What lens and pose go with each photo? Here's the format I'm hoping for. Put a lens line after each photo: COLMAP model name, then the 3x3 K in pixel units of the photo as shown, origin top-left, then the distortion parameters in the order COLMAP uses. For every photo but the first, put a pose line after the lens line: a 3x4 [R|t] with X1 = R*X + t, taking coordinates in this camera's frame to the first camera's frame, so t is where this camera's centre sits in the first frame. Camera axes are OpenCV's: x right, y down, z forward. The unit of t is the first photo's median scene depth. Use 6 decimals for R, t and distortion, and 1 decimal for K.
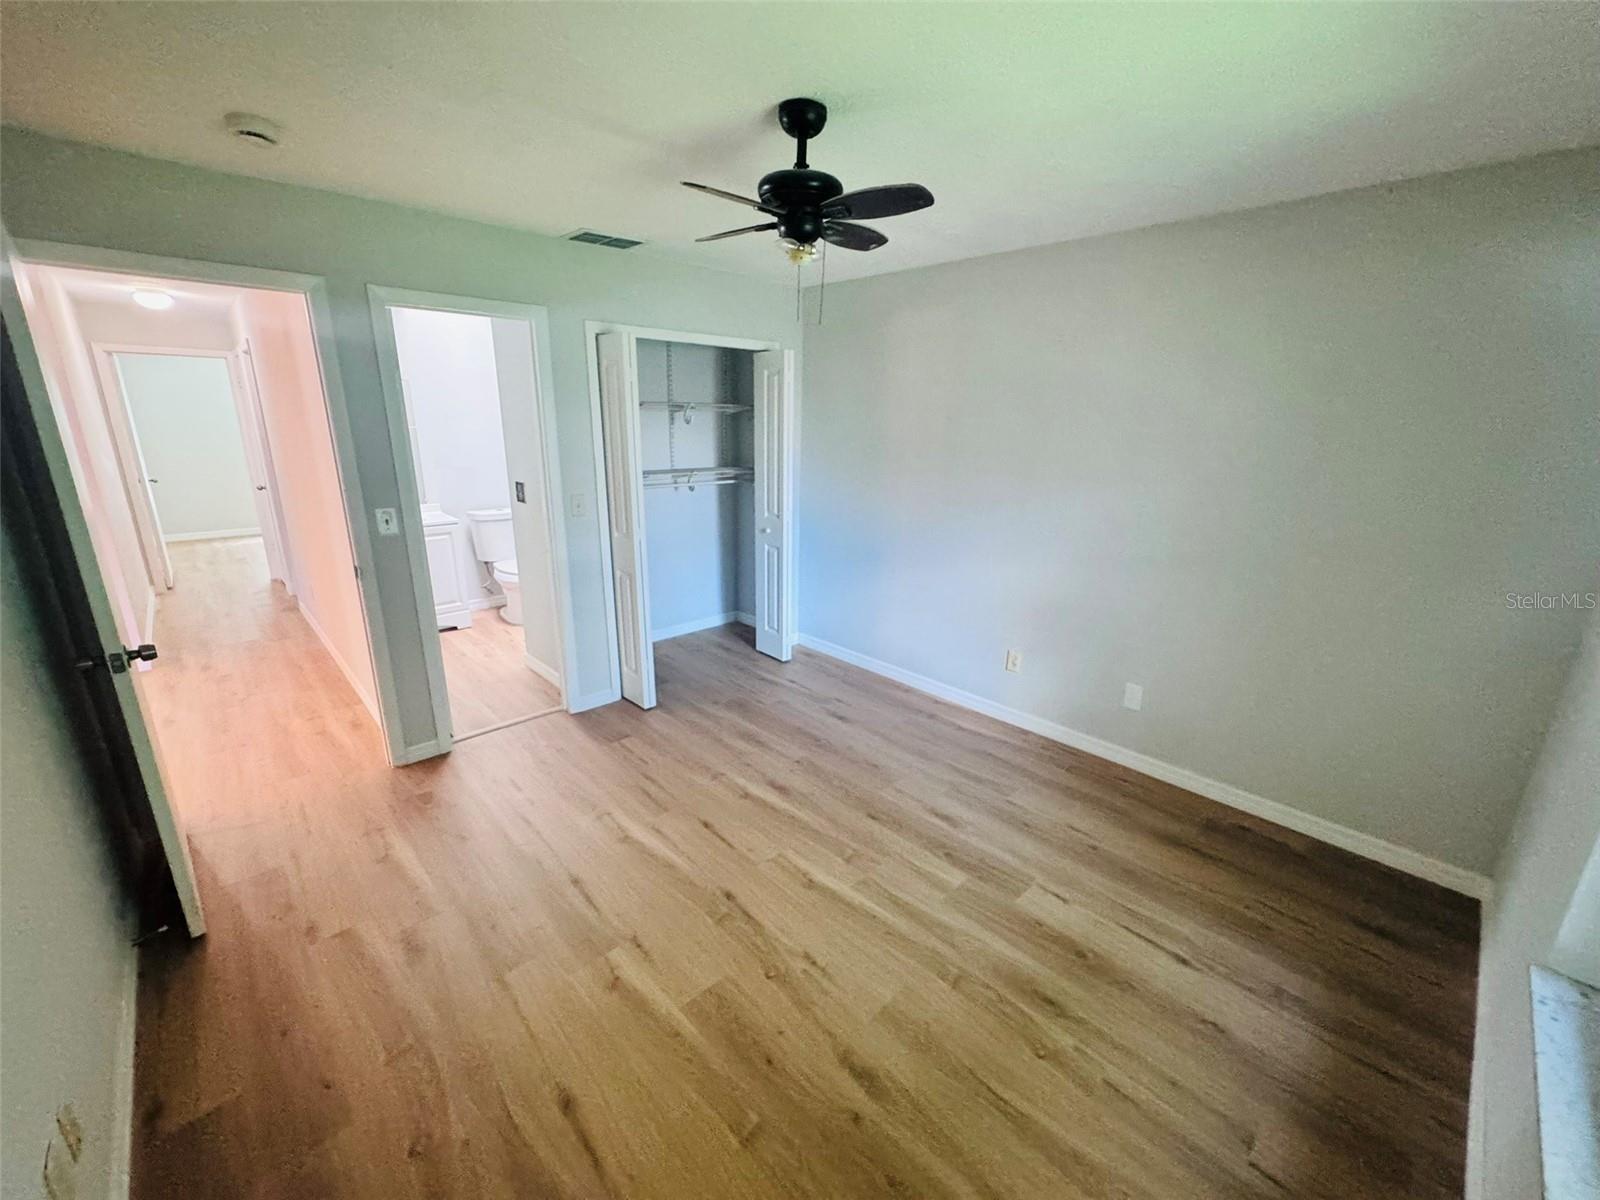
lens RADIAL K [[639.0, 0, 800.0], [0, 639.0, 600.0], [0, 0, 1]] dist [-0.002005, 0.000050]
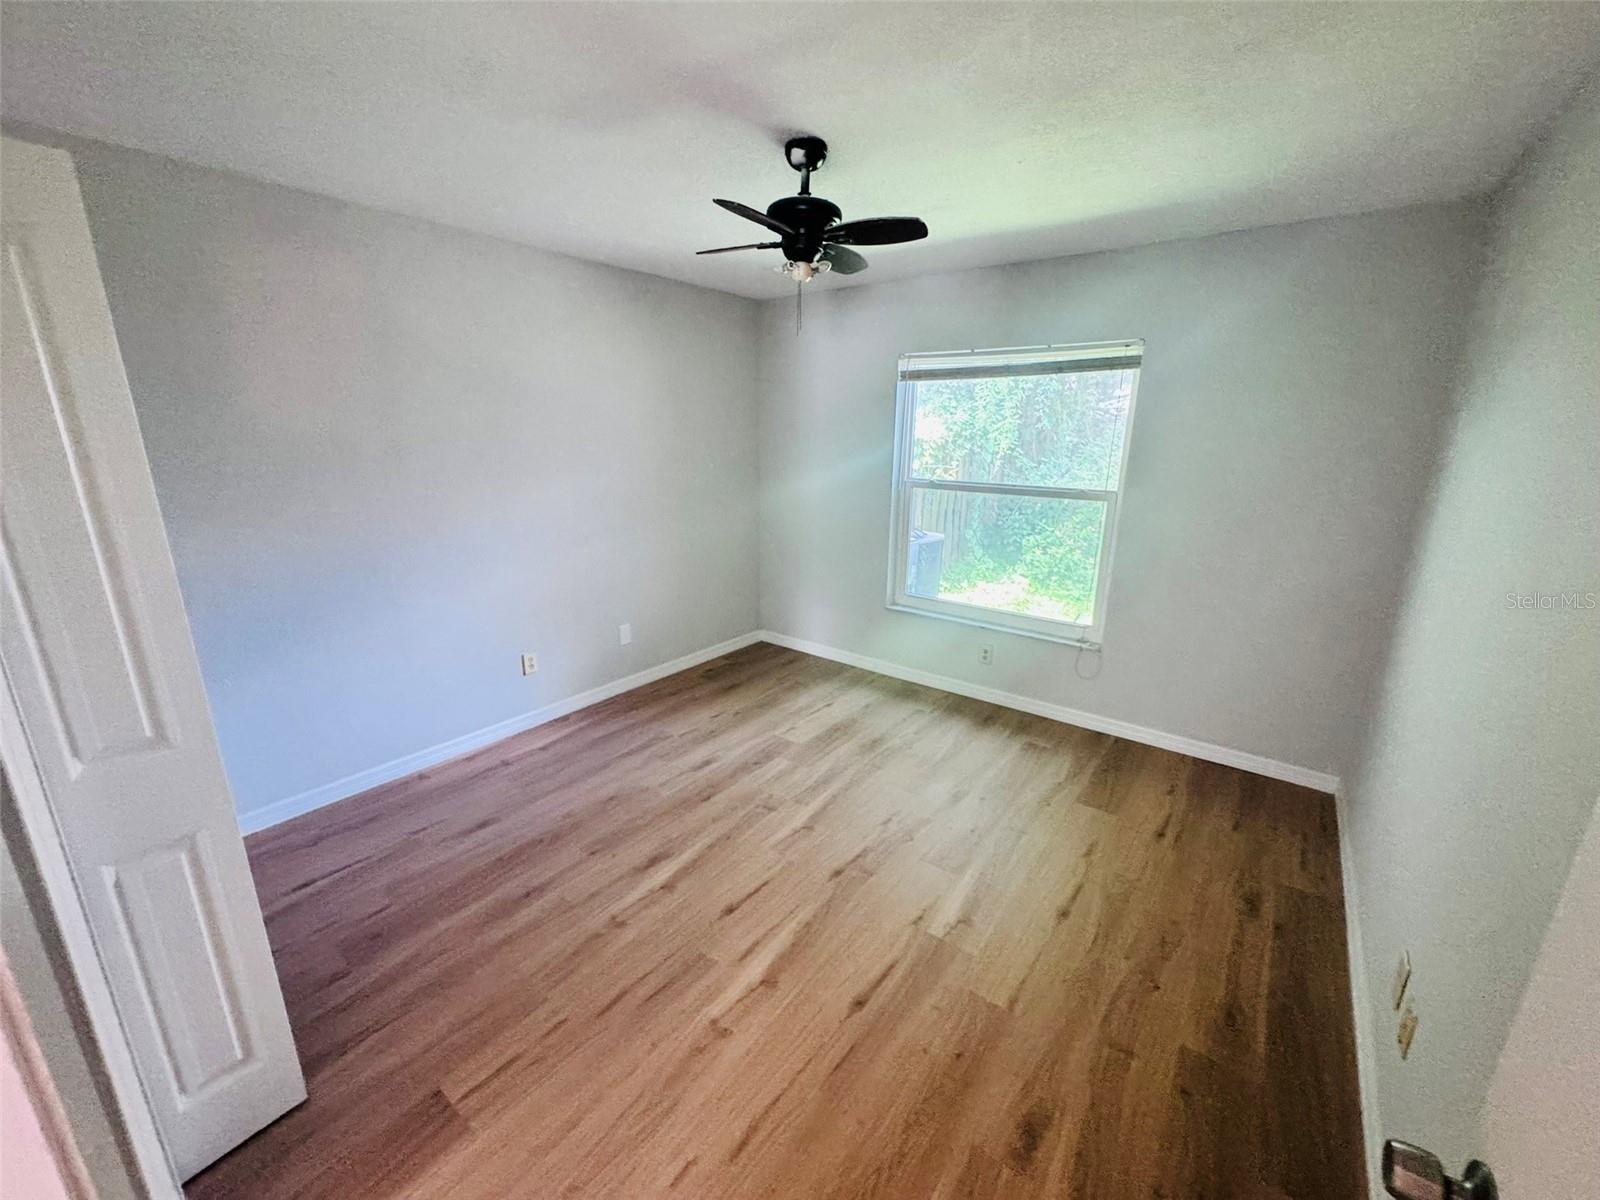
lens RADIAL K [[644.7, 0, 809.1], [0, 644.7, 598.5], [0, 0, 1]] dist [0.001675, 0.000150]
pose [[-0.160736, -0.274199, 0.948145, -0.750373], [0.261642, 0.914431, 0.308804, -0.217973], [-0.951687, 0.297710, -0.075240, 0.757043]]
